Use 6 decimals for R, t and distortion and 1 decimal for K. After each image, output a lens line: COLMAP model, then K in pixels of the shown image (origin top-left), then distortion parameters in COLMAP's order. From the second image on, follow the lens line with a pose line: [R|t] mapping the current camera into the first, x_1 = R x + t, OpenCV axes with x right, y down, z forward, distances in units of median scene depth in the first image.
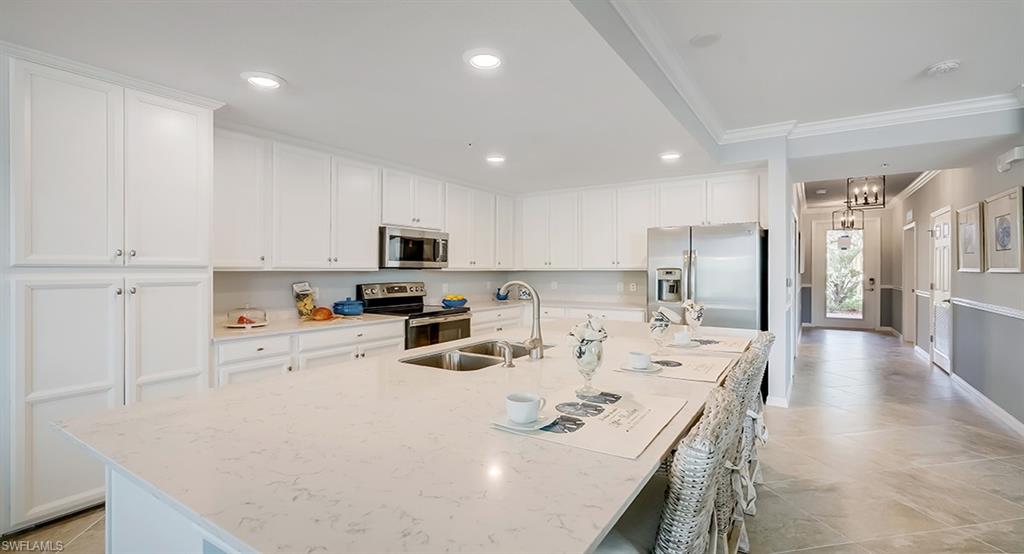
lens RADIAL K [[461.4, 0, 517.5], [0, 461.4, 274.5], [0, 0, 1]] dist [-0.005750, 0.005232]
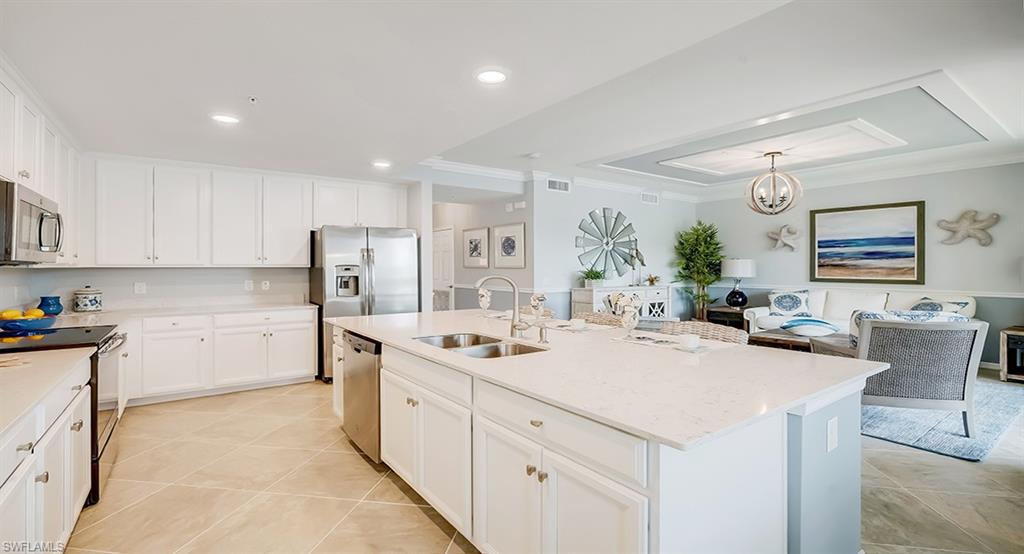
lens RADIAL K [[461.4, 0, 511.4], [0, 461.4, 270.5], [0, 0, 1]] dist [-0.005750, 0.005232]
pose [[0.361682, -0.006836, 0.932277, -0.418326], [0.010003, 0.999944, 0.003451, -0.000302], [-0.932248, 0.008077, 0.361730, 0.216980]]
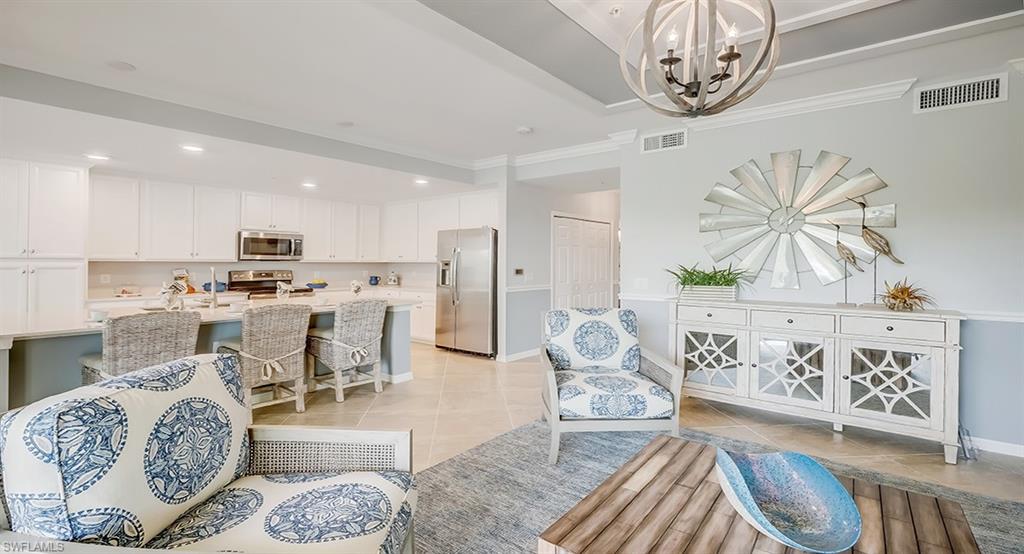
lens RADIAL K [[461.4, 0, 506.8], [0, 461.4, 254.6], [0, 0, 1]] dist [-0.005750, 0.005232]
pose [[0.994133, 0.001096, -0.108160, 0.526134], [-0.004109, 0.999609, -0.027642, 0.004828], [0.108087, 0.027924, 0.993749, -0.265693]]
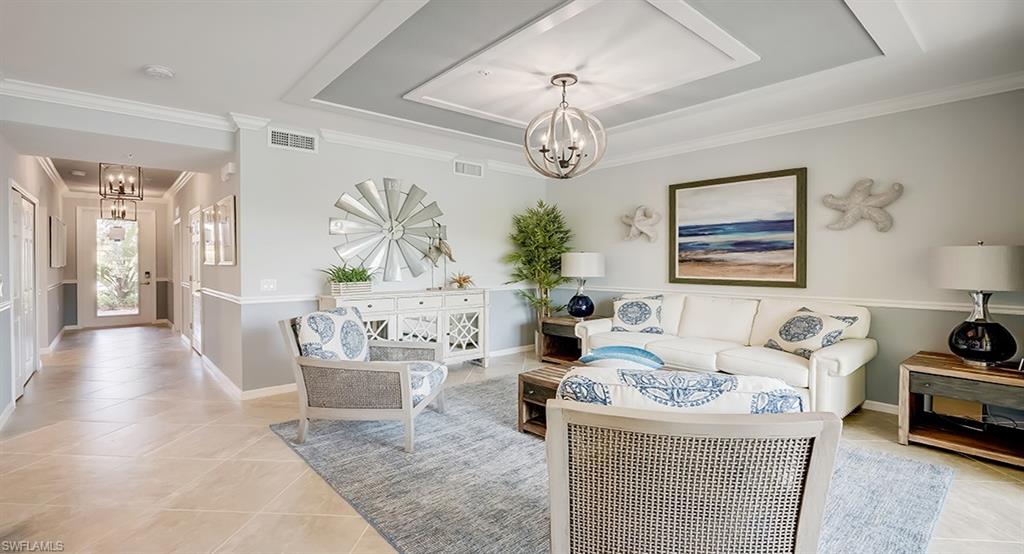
lens RADIAL K [[461.4, 0, 508.8], [0, 461.4, 271.0], [0, 0, 1]] dist [-0.005750, 0.005232]
pose [[0.279576, -0.019054, 0.959934, 0.068057], [0.011909, 0.999795, 0.016377, 0.000132], [-0.960050, 0.006853, 0.279746, -0.032727]]
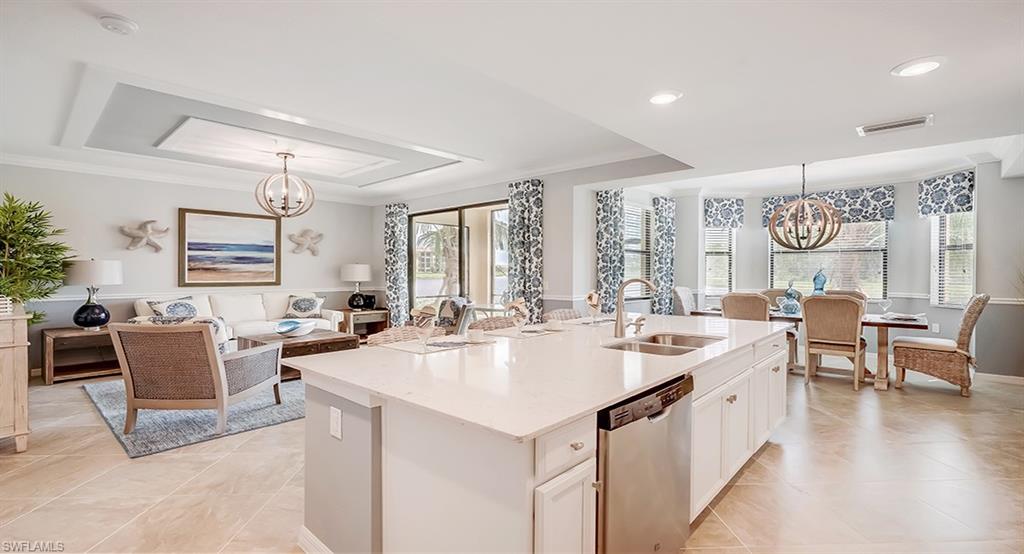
lens RADIAL K [[461.4, 0, 517.2], [0, 461.4, 272.4], [0, 0, 1]] dist [-0.005750, 0.005232]
pose [[-0.987122, -0.001308, 0.159961, 0.042193], [0.000945, 0.999901, 0.014006, -0.008056], [-0.159964, 0.013977, -0.987024, 0.879112]]
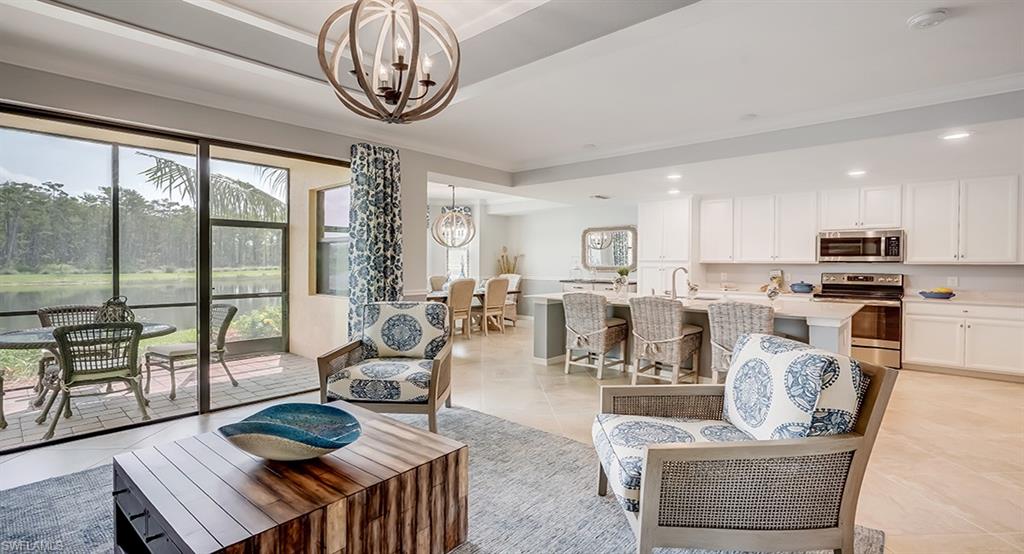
lens RADIAL K [[461.4, 0, 517.9], [0, 461.4, 269.5], [0, 0, 1]] dist [-0.005750, 0.005232]
pose [[-0.135387, 0.014327, -0.990689, 0.941348], [-0.013710, 0.999773, 0.016332, -0.000043], [0.990698, 0.015794, -0.135160, 0.196957]]
